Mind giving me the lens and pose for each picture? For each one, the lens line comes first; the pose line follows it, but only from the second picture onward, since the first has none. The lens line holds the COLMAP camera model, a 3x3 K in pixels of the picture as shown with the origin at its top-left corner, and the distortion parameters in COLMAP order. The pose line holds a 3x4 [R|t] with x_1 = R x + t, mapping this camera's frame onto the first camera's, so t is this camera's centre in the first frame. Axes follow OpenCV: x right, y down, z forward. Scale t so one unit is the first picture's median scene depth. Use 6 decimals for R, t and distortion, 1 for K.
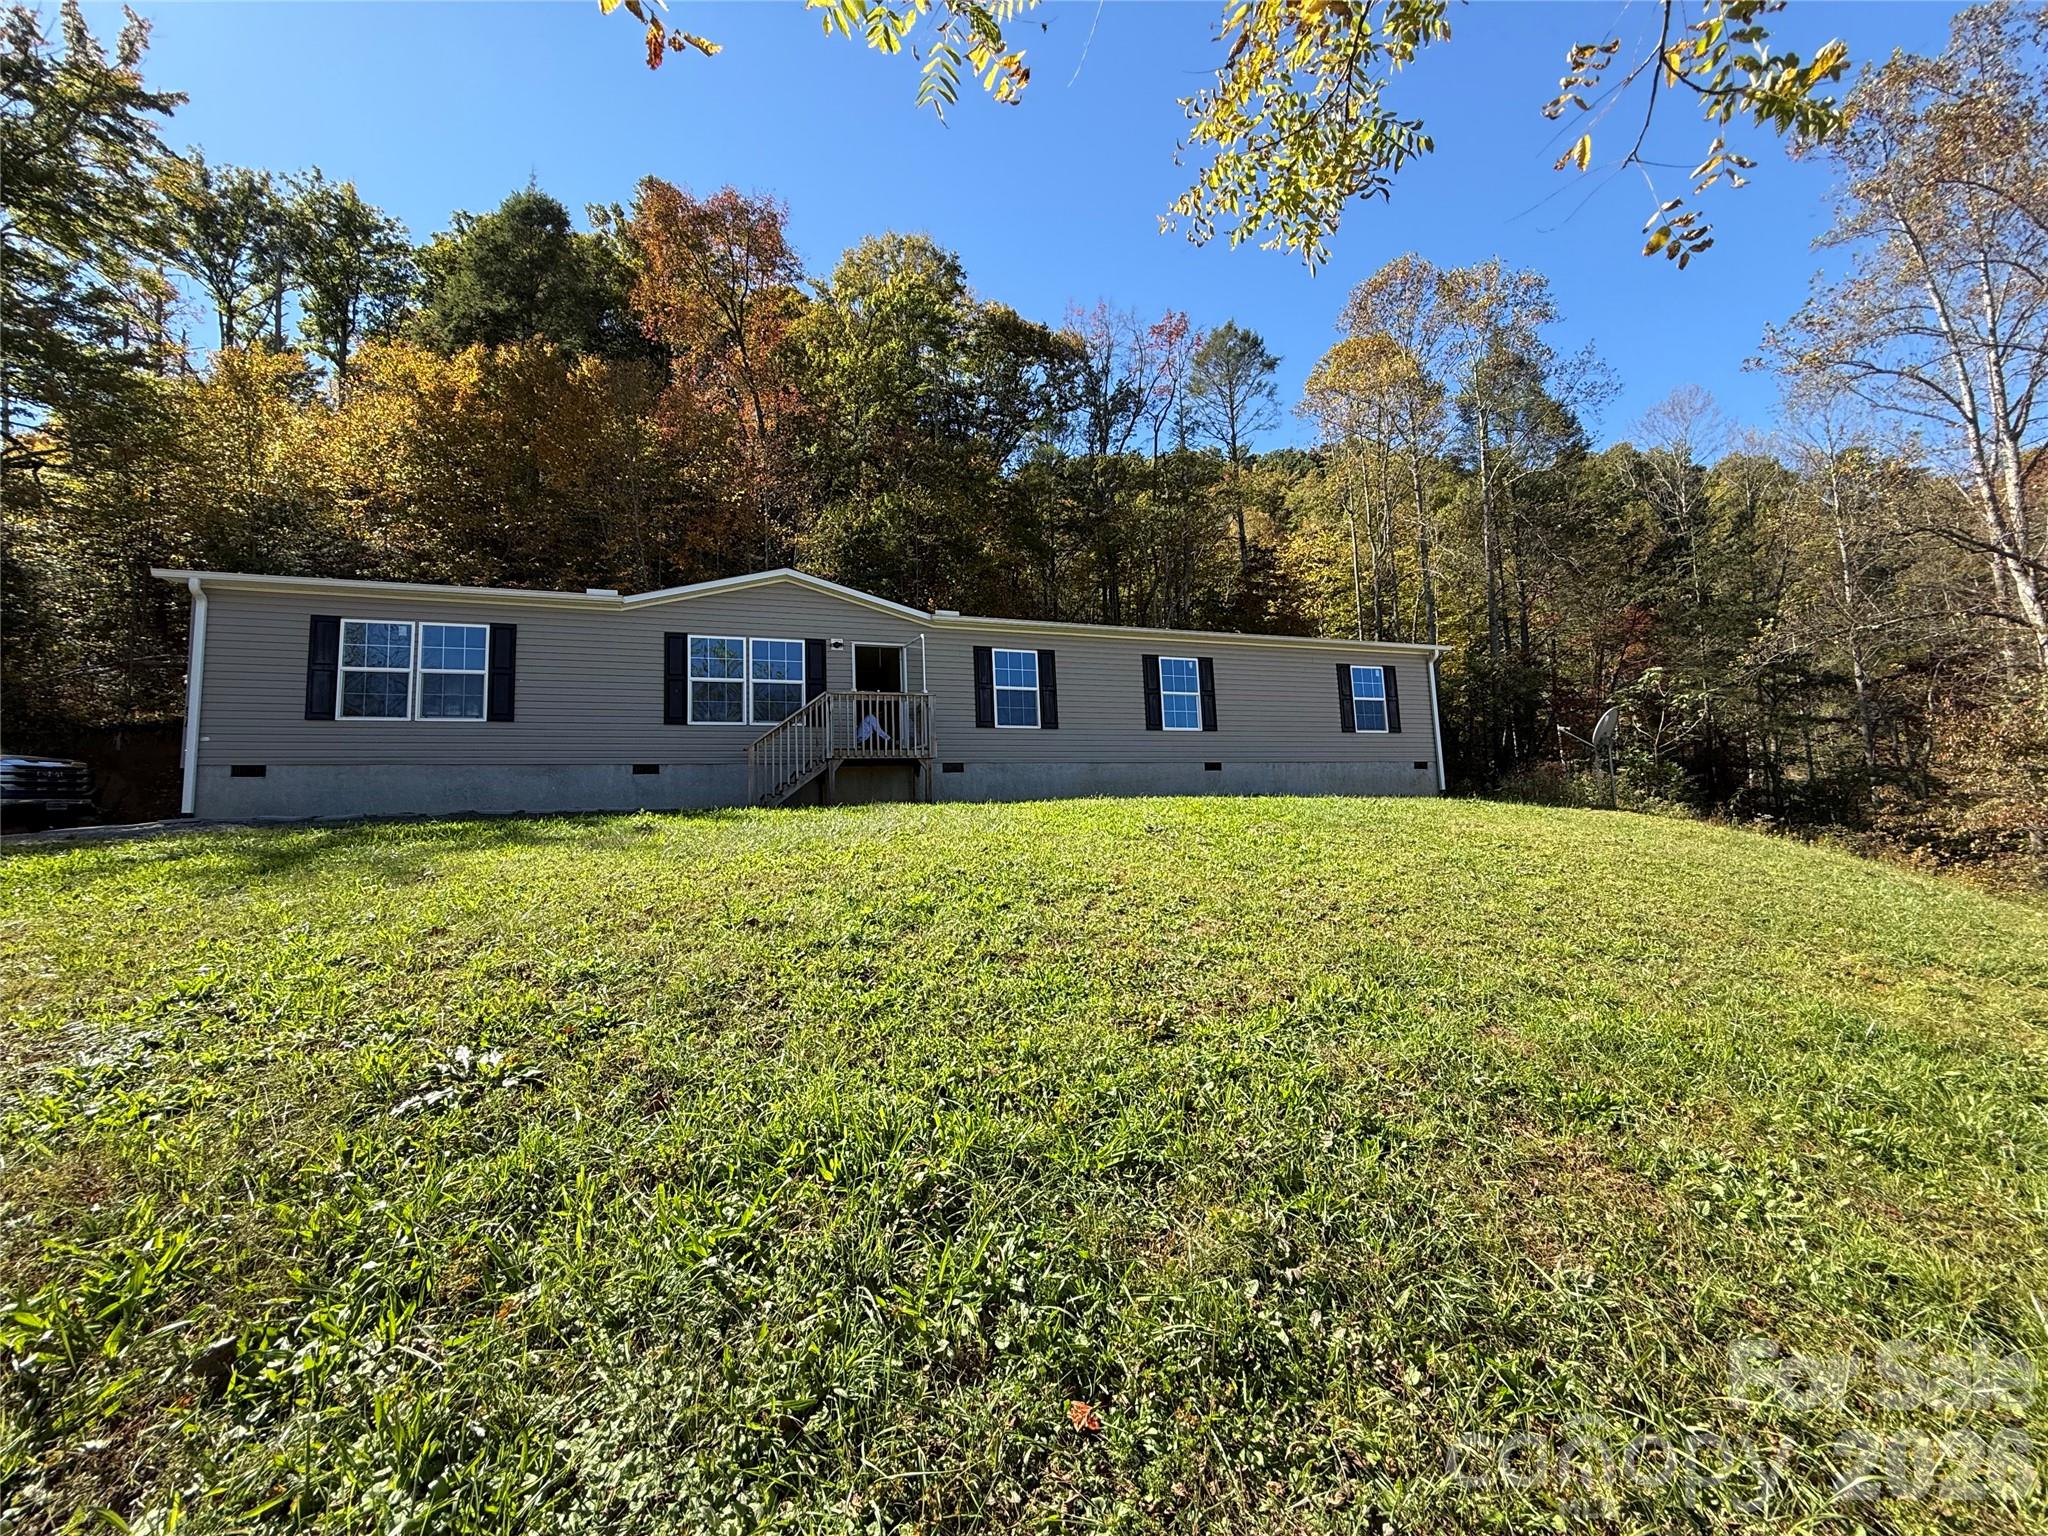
lens RADIAL K [[811.7, 0, 1022.2], [0, 811.7, 769.8], [0, 0, 1]] dist [0.000630, -0.000305]
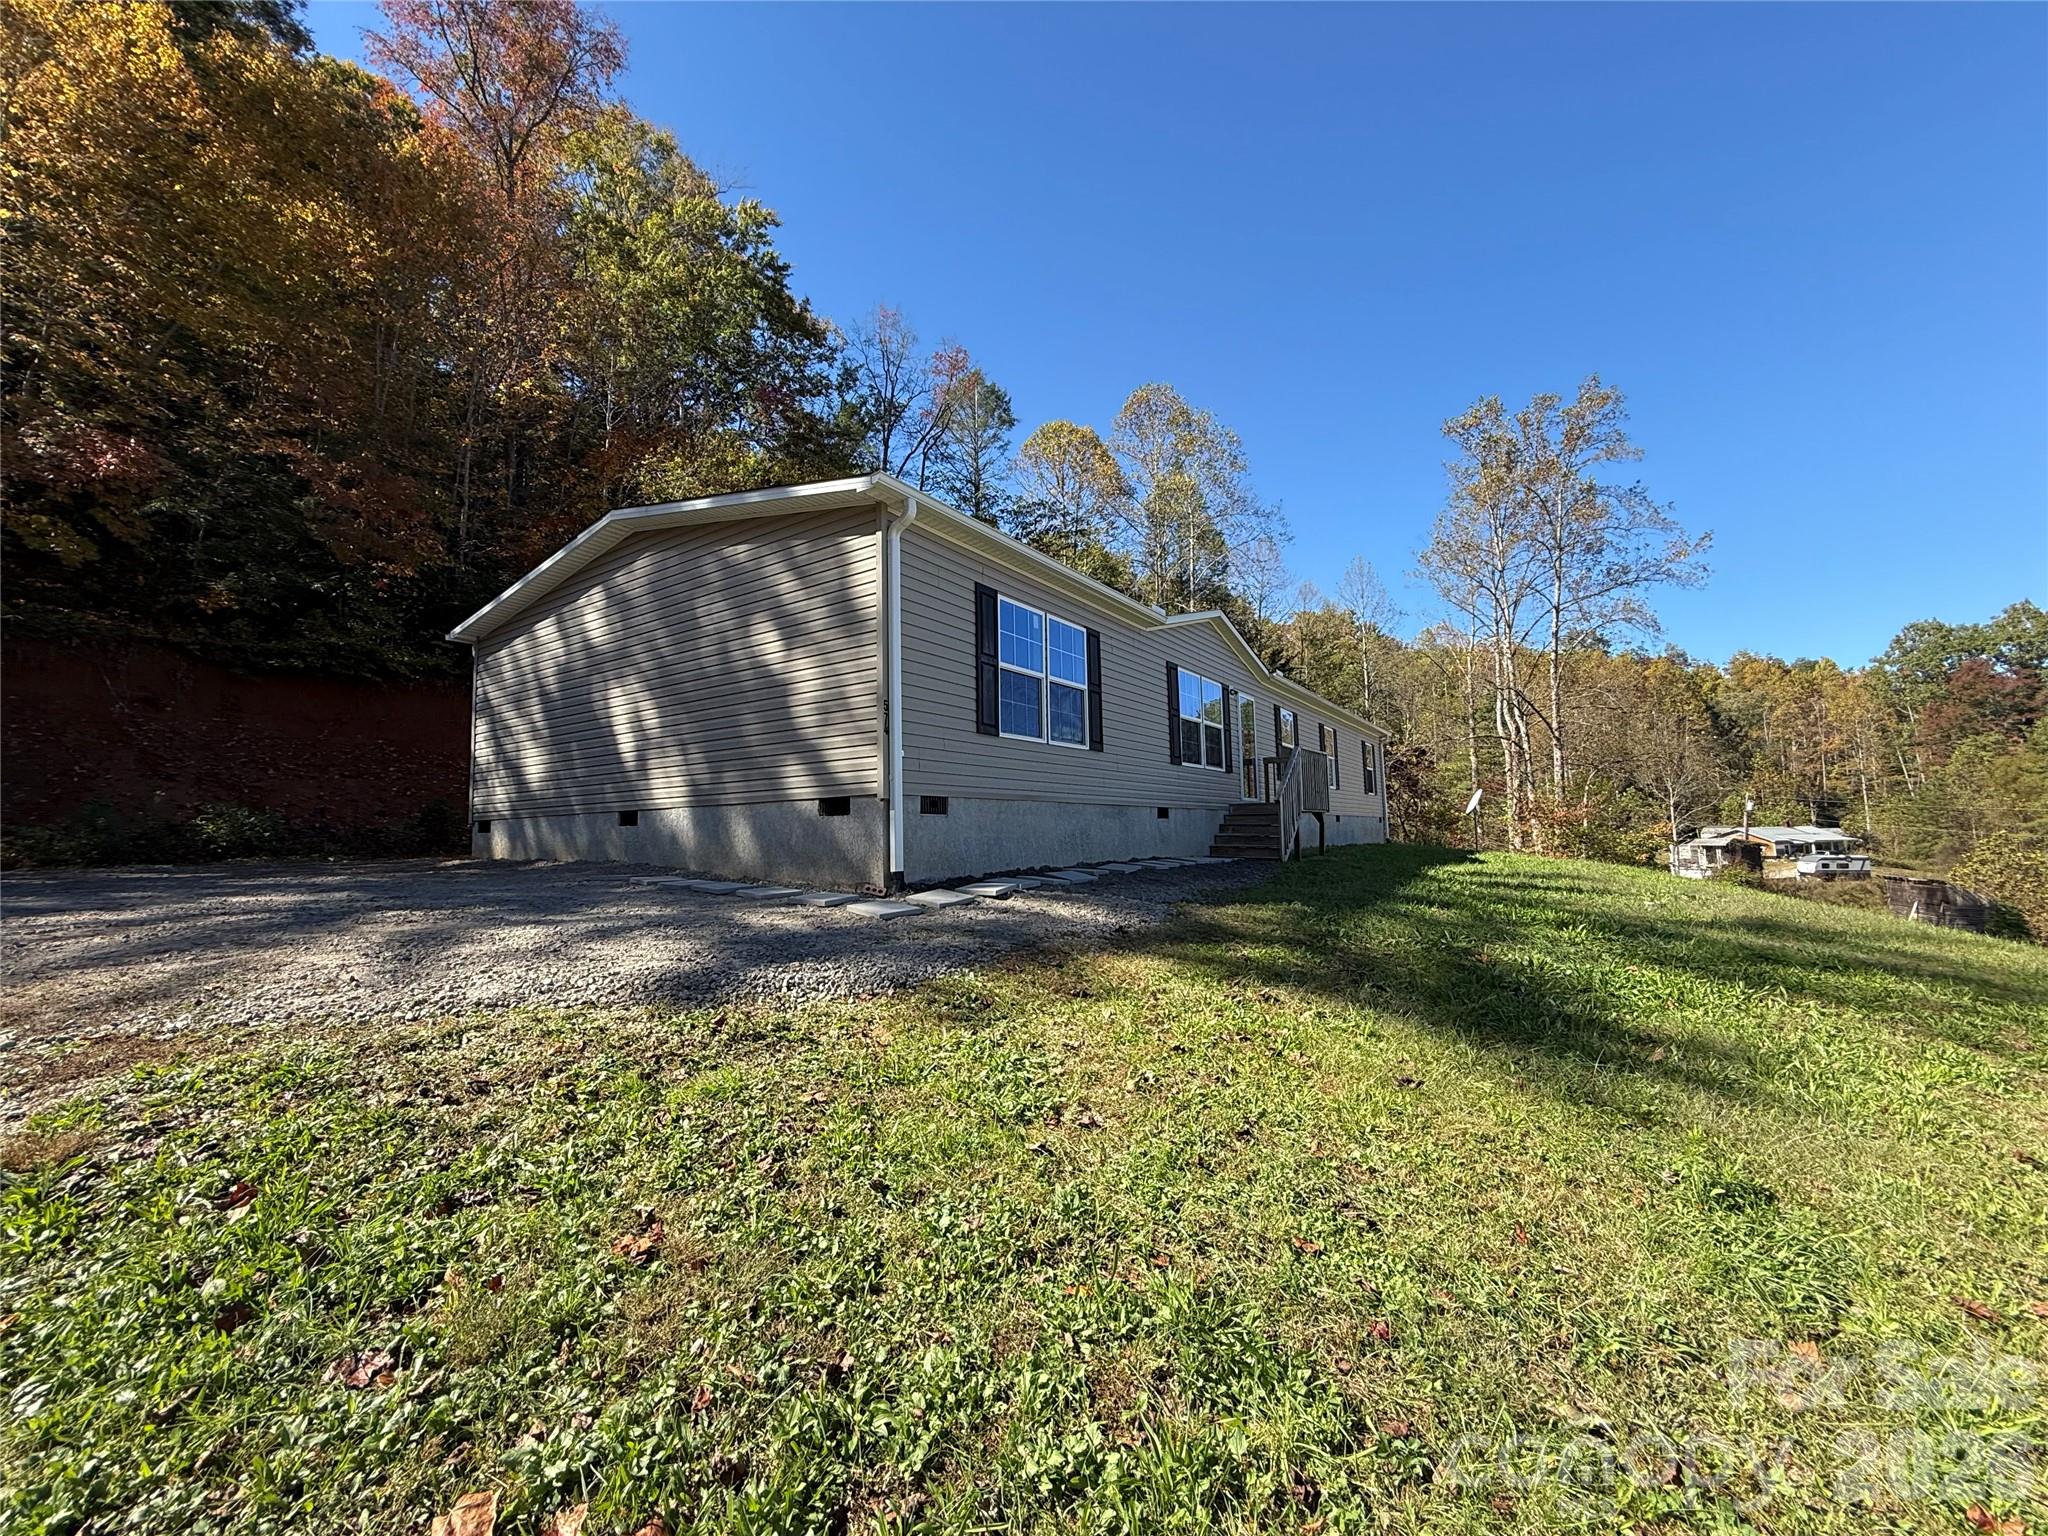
lens RADIAL K [[811.7, 0, 1022.2], [0, 811.7, 769.8], [0, 0, 1]] dist [0.000630, -0.000305]
pose [[0.803522, 0.073093, 0.590771, -0.479180], [-0.069970, 0.997150, -0.028203, -0.005150], [-0.591149, -0.018674, 0.806346, 0.159598]]
